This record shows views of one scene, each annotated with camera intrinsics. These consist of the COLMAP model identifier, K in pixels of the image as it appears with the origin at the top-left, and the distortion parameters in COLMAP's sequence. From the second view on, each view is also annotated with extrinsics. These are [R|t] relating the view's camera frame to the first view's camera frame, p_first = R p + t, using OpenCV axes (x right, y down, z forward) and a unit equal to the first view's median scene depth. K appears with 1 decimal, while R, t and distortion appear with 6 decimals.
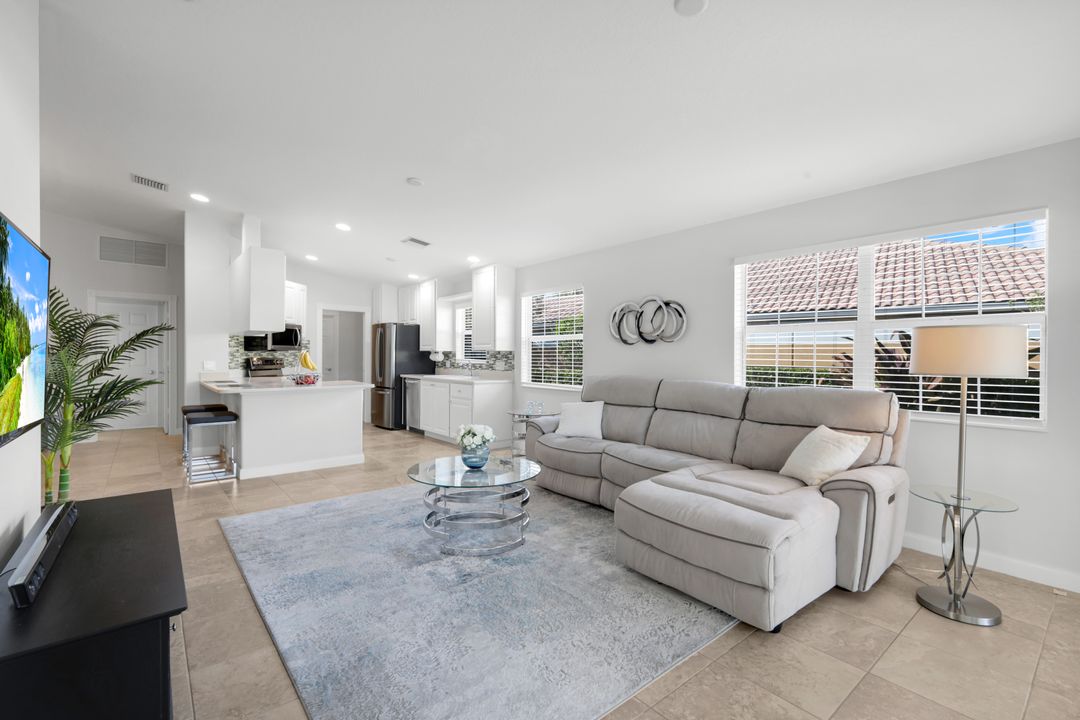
lens RADIAL K [[479.8, 0, 543.6], [0, 479.8, 357.5], [0, 0, 1]] dist [0.001551, -0.000084]
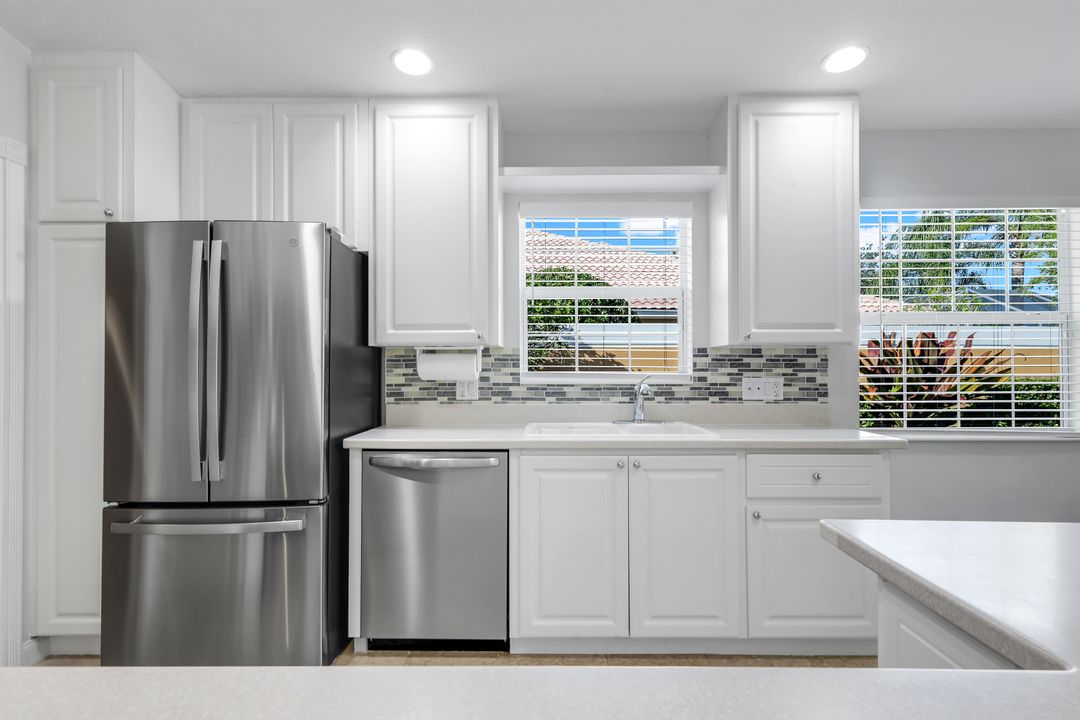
lens RADIAL K [[602.4, 0, 465.4], [0, 602.4, 367.6], [0, 0, 1]] dist [0.003638, 0.000451]
pose [[0.646466, -0.000092, 0.762943, -0.677272], [0.009736, 0.999920, -0.008128, 0.003270], [-0.762881, 0.012683, 0.646415, 1.015941]]
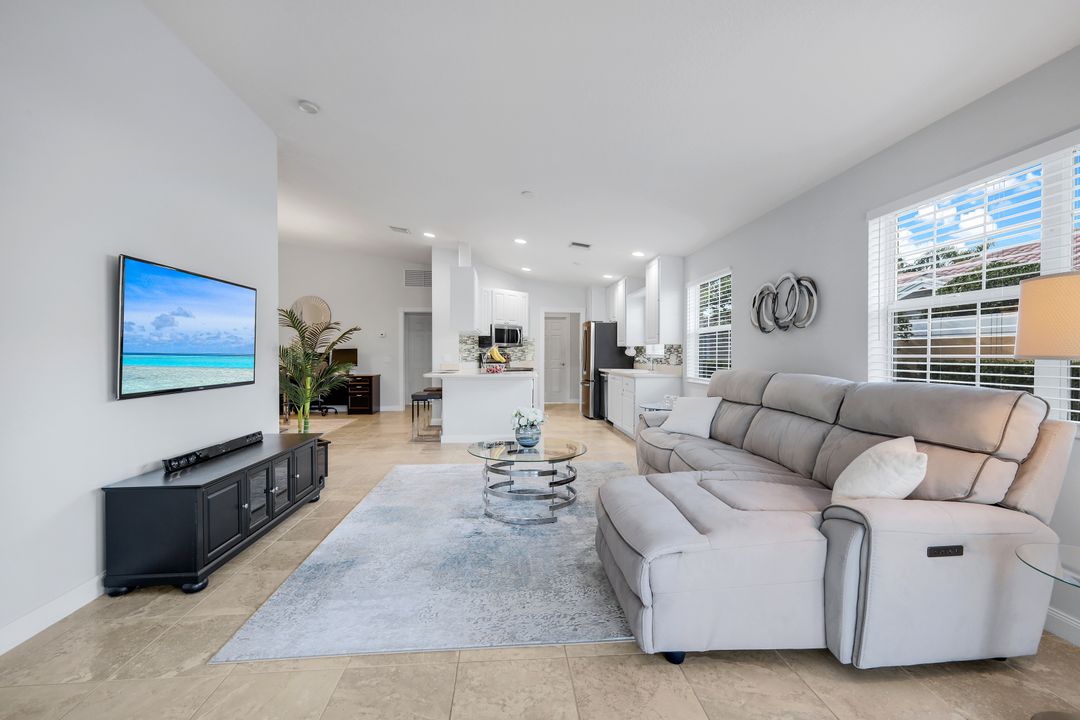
lens RADIAL K [[476.7, 0, 544.6], [0, 476.7, 356.1], [0, 0, 1]] dist [0.000073, -0.000043]
pose [[0.820231, -0.001424, -0.572031, 0.288205], [-0.000113, 0.999996, -0.002652, 0.013827], [0.572033, 0.002240, 0.820228, 0.068422]]
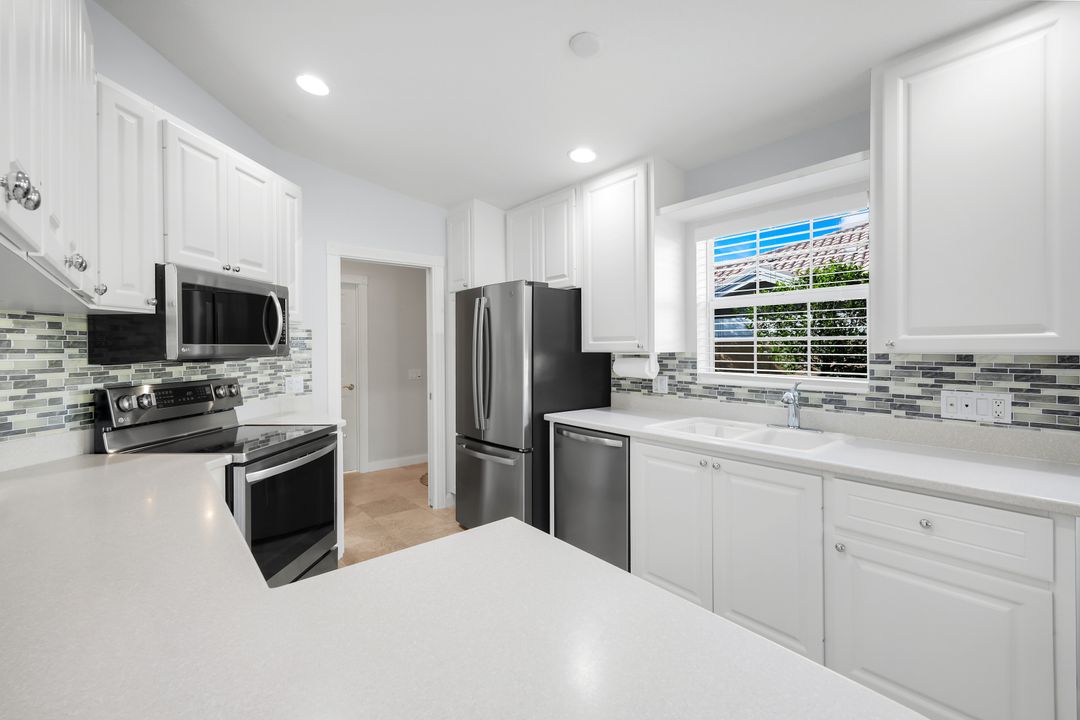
lens RADIAL K [[470.7, 0, 538.1], [0, 470.7, 352.6], [0, 0, 1]] dist [0.001848, 0.000169]
pose [[0.999880, -0.012250, -0.009507, -0.402398], [0.012299, 0.999912, 0.005069, -0.022252], [0.009444, -0.005185, 0.999942, 0.831270]]
